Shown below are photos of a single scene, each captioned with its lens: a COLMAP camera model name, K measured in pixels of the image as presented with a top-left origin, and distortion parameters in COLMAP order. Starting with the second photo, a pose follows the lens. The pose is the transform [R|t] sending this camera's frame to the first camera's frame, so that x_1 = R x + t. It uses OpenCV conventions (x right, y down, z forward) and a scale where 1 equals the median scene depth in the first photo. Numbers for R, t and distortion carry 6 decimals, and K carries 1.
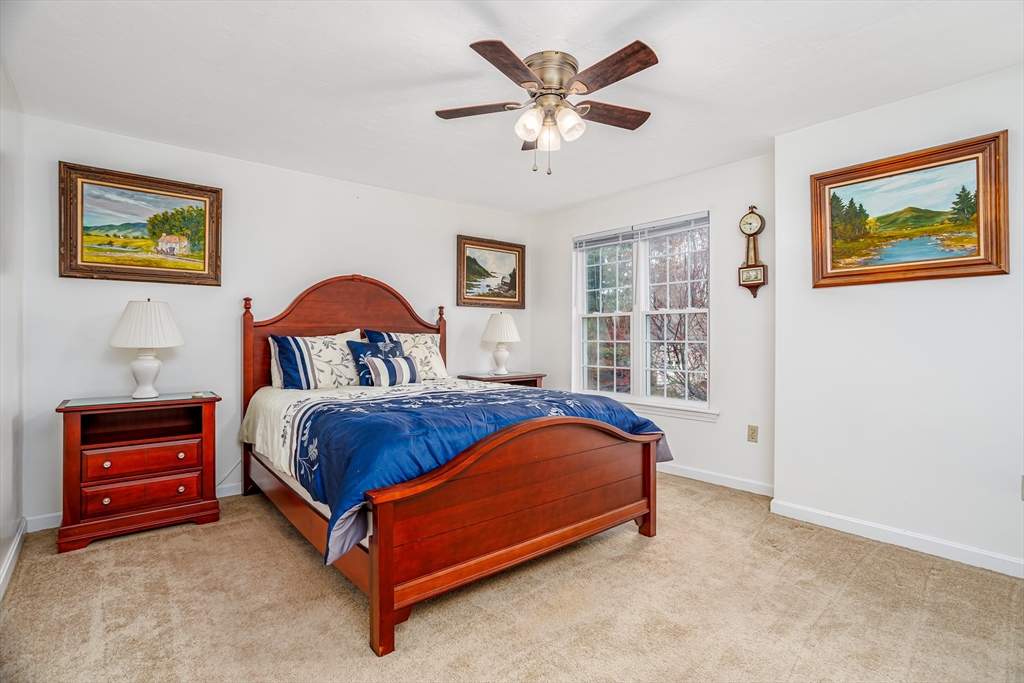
lens RADIAL K [[501.0, 0, 521.1], [0, 501.0, 328.9], [0, 0, 1]] dist [-0.047673, 0.029114]
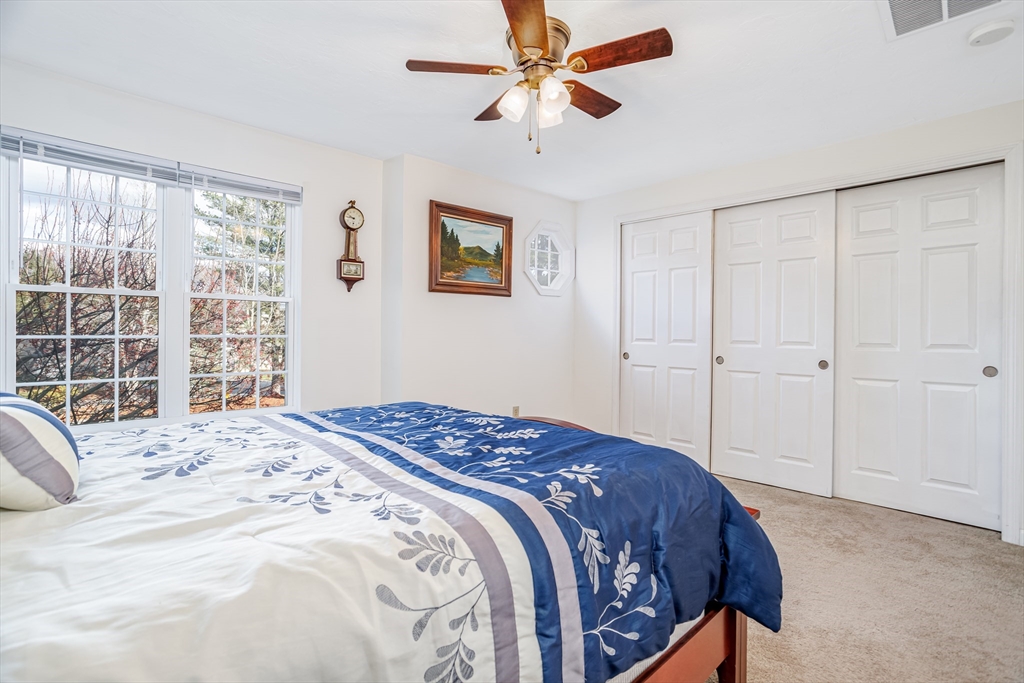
lens RADIAL K [[501.0, 0, 521.1], [0, 501.0, 328.9], [0, 0, 1]] dist [-0.047673, 0.029114]
pose [[-0.081470, 0.002676, 0.996672, -0.707212], [-0.019347, 0.999804, -0.004266, 0.012241], [-0.996488, -0.019630, -0.081403, 0.918134]]
